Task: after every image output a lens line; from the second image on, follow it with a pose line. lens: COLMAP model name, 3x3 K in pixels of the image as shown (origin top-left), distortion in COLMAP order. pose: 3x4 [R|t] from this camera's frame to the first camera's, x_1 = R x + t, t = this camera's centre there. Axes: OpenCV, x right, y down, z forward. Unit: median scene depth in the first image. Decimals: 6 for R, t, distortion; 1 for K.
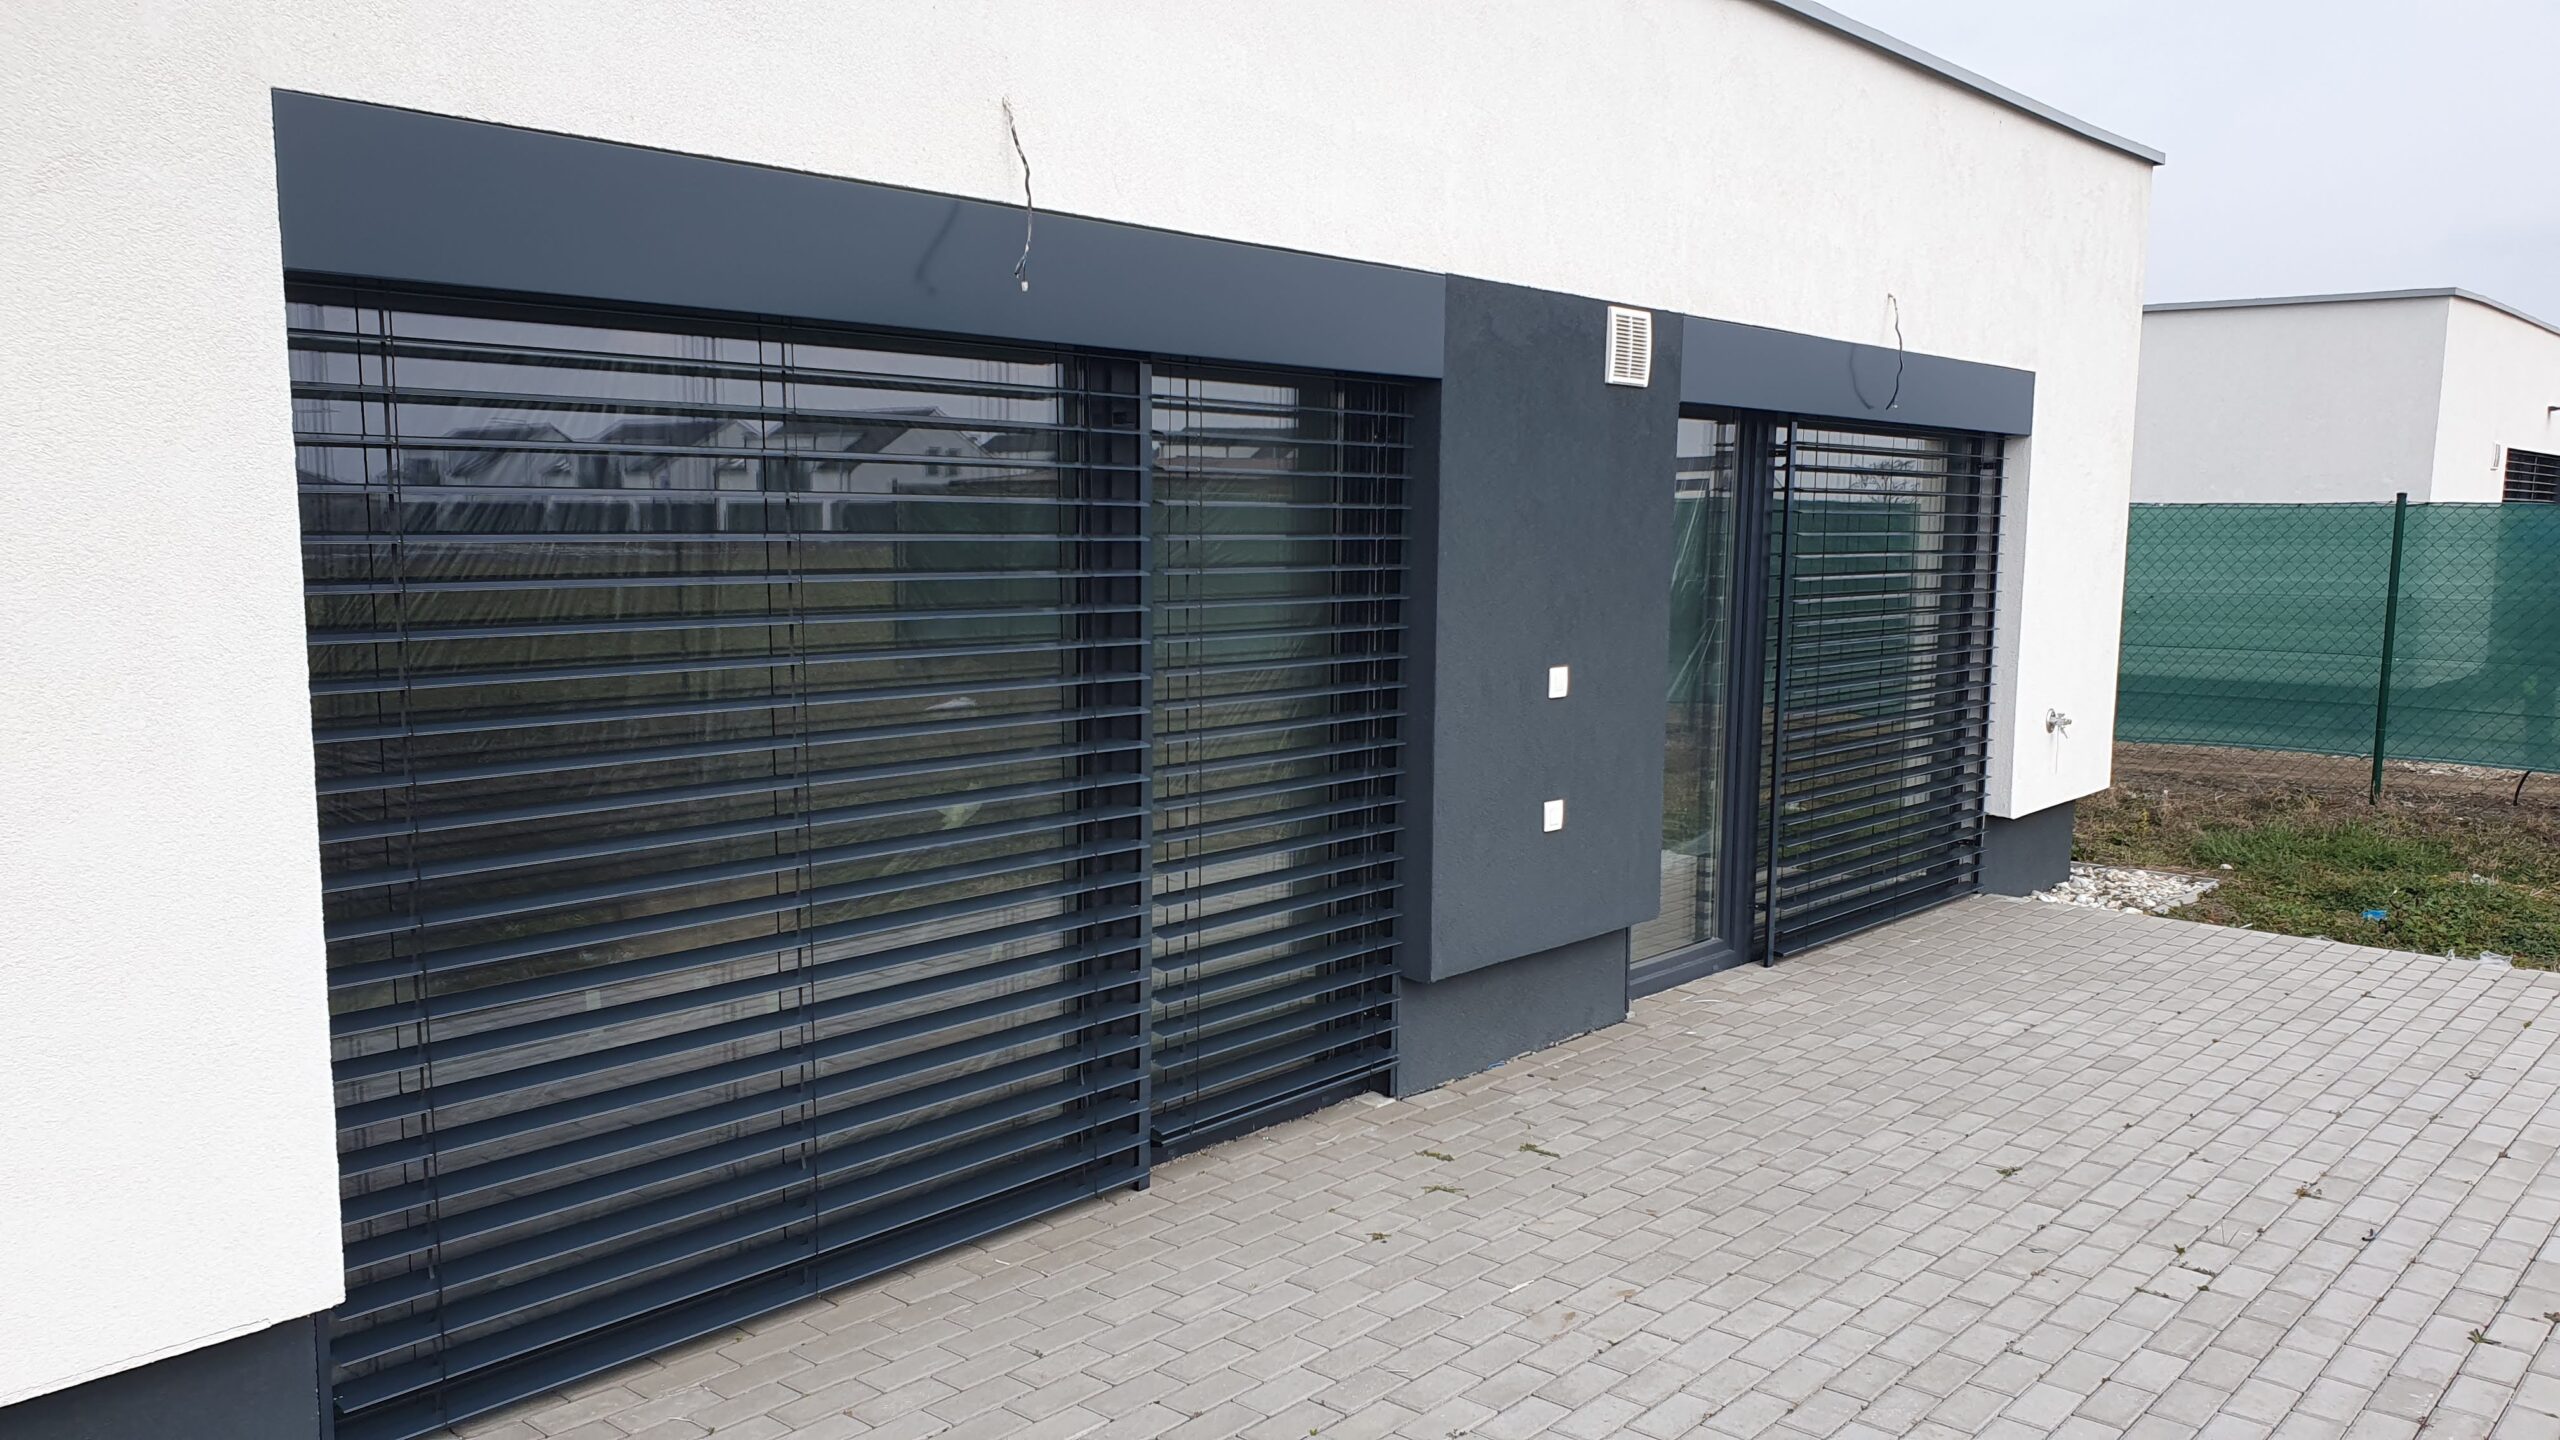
lens RADIAL K [[1957.1, 0, 1275.4], [0, 1957.1, 728.0], [0, 0, 1]] dist [0.008310, 0.012124]
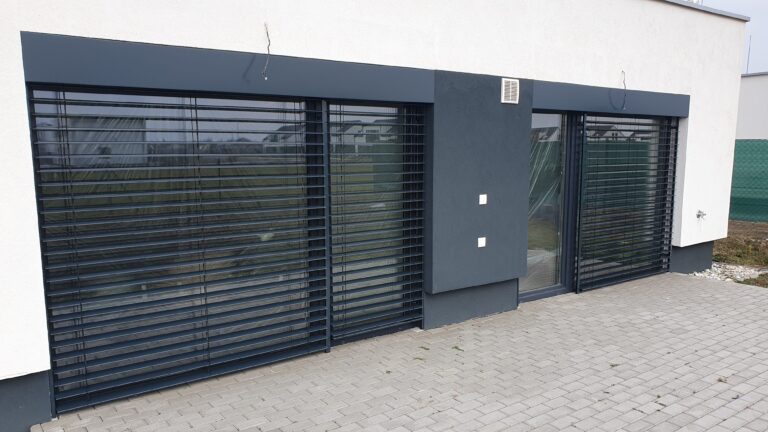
lens RADIAL K [[587.1, 0, 384.0], [0, 587.1, 216.1], [0, 0, 1]] dist [0.008310, 0.012124]
pose [[0.973278, 0.010682, -0.229380, 0.219175], [-0.010171, 0.999942, 0.003408, 0.001842], [0.229403, -0.000984, 0.973331, 0.054830]]
